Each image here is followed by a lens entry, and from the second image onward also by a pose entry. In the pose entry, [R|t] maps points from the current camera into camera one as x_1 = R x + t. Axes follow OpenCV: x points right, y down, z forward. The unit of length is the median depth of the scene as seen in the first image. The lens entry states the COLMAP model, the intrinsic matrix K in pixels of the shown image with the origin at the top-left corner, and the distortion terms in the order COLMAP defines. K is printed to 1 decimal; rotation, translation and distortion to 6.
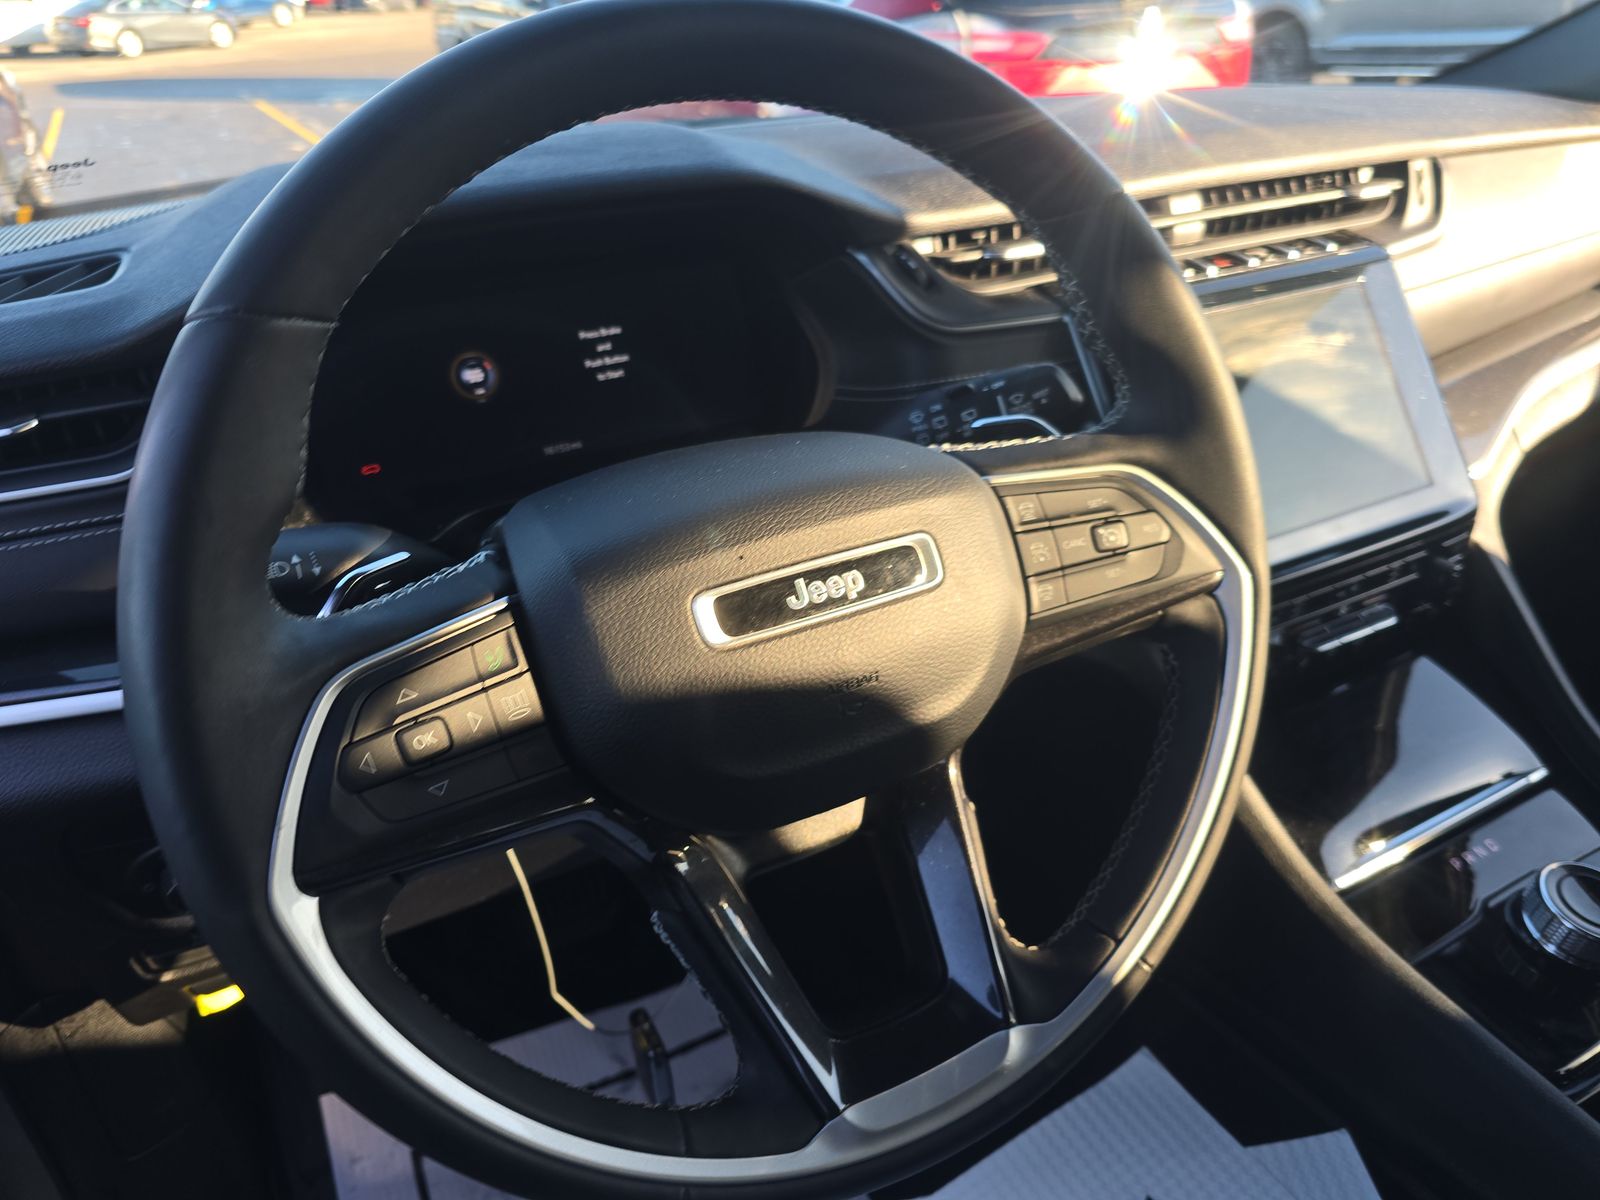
lens RADIAL K [[1110.0, 0, 808.4], [0, 1110.0, 641.5], [0, 0, 1]] dist [0.057073, -0.059076]
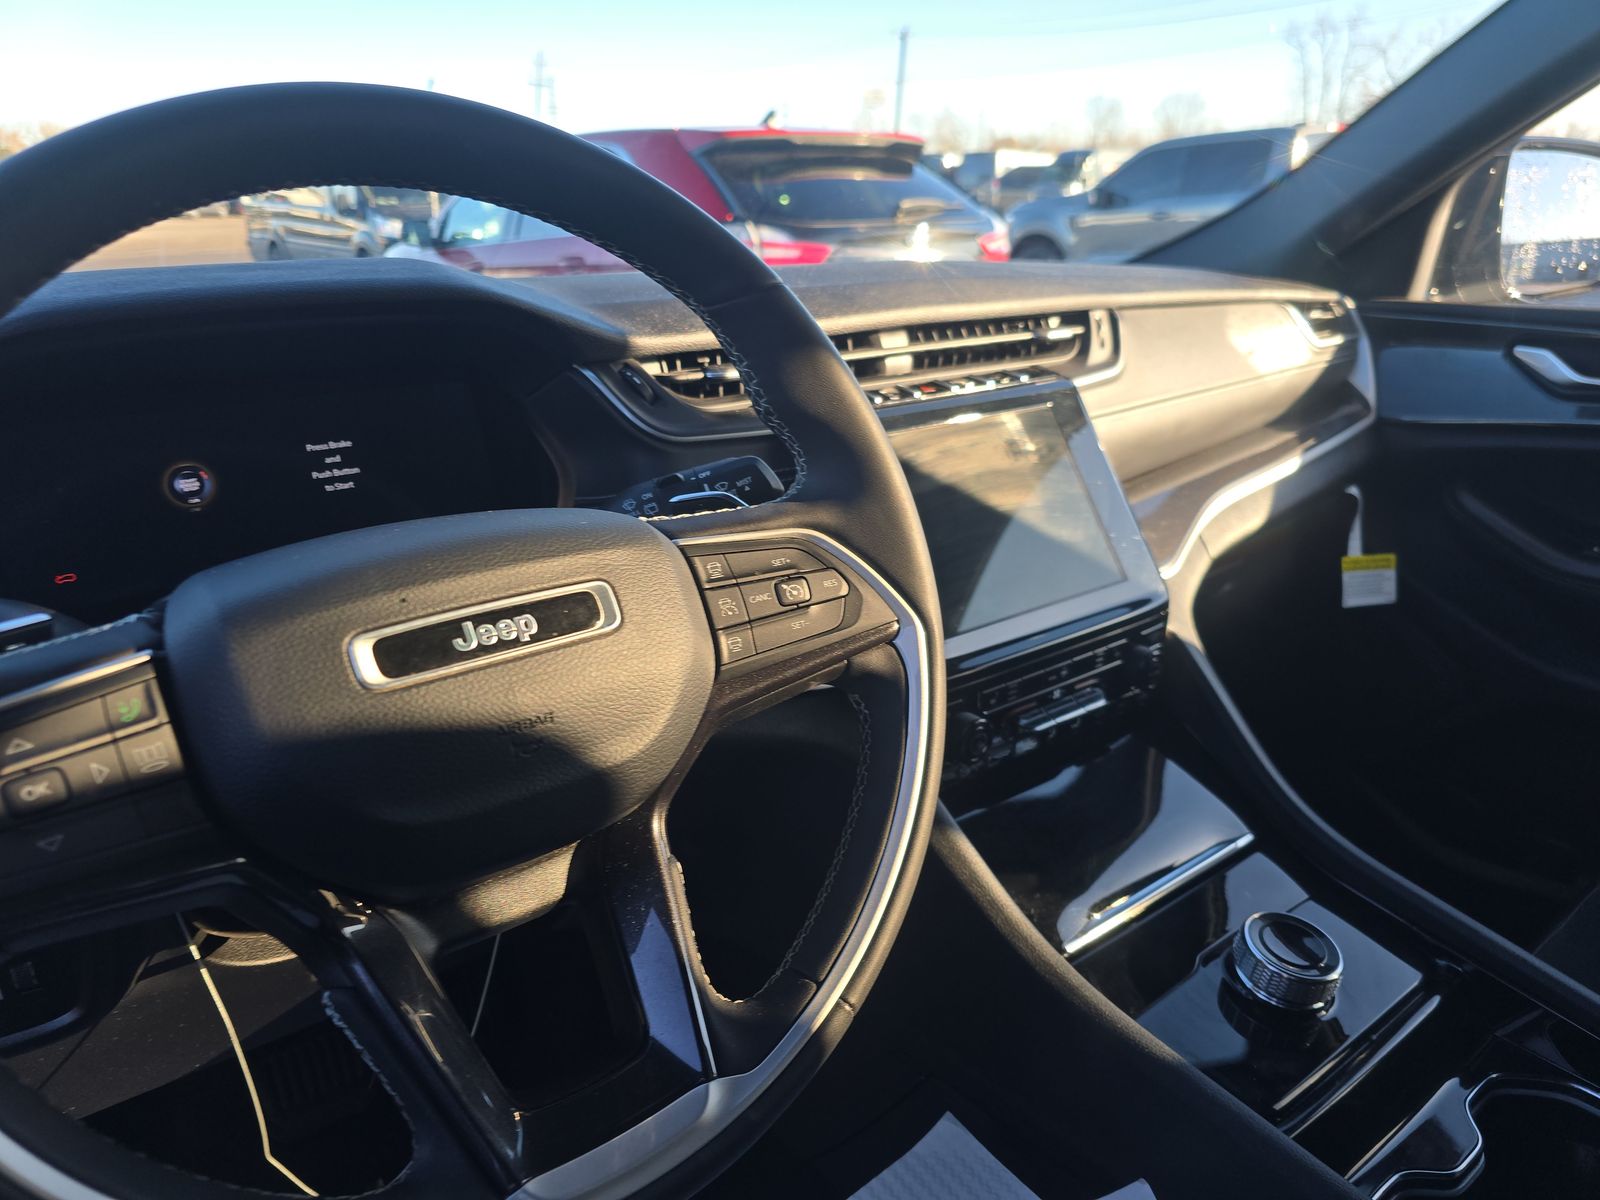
lens RADIAL K [[1110.0, 0, 831.9], [0, 1110.0, 661.5], [0, 0, 1]] dist [0.057073, -0.059076]
pose [[0.988036, -0.031478, 0.150977, 0.139462], [0.055030, 0.986466, -0.154456, 0.130052], [-0.144072, 0.160916, 0.976396, -0.024693]]
